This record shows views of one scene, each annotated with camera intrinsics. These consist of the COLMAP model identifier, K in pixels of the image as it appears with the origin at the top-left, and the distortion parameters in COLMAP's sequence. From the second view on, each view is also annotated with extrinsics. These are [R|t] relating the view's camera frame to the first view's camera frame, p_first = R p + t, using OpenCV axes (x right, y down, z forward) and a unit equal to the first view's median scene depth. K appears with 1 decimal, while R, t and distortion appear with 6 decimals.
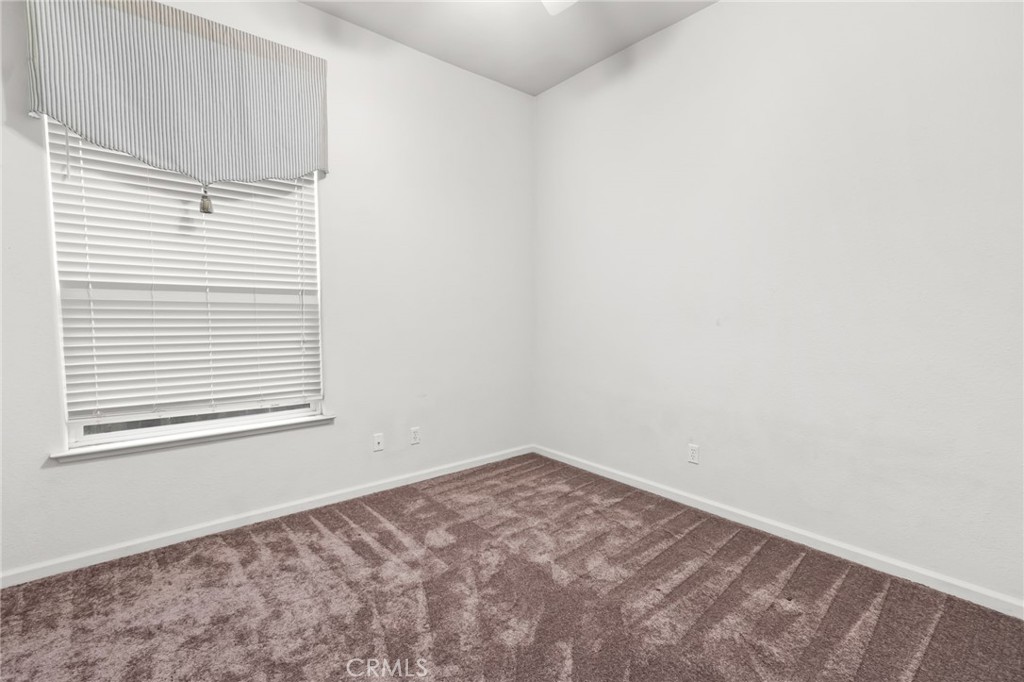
lens RADIAL K [[468.3, 0, 510.0], [0, 468.3, 343.4], [0, 0, 1]] dist [0.001807, -0.000672]
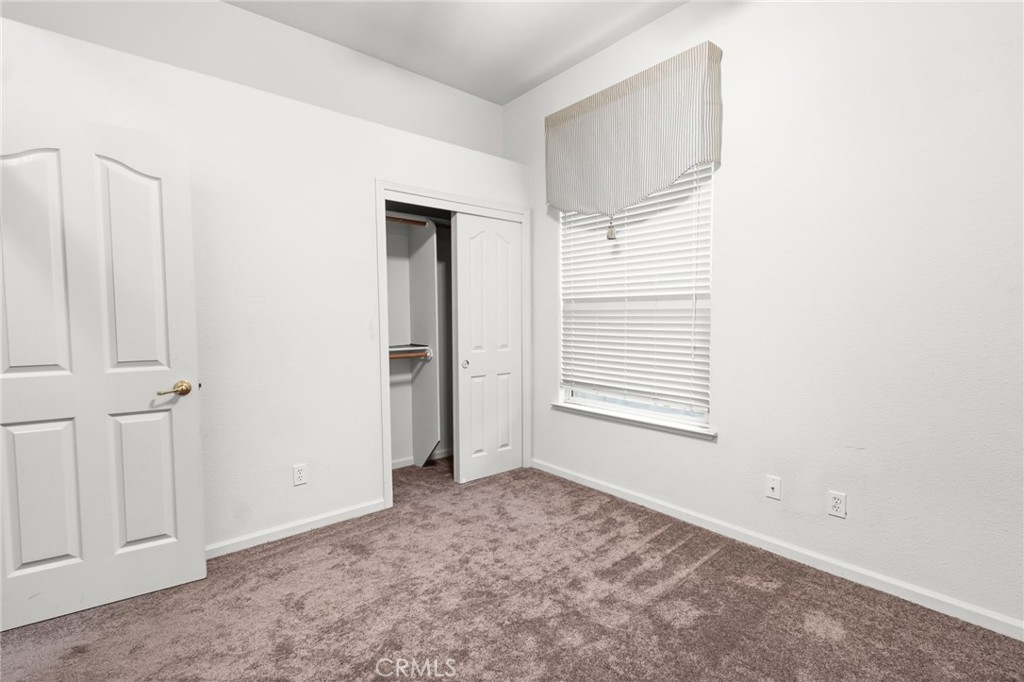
lens RADIAL K [[468.3, 0, 508.6], [0, 468.3, 343.3], [0, 0, 1]] dist [0.001807, -0.000672]
pose [[-0.004588, 0.052257, -0.998623, 0.601629], [-0.061053, 0.996756, 0.052439, -0.046362], [0.998124, 0.061210, -0.001383, 0.711456]]
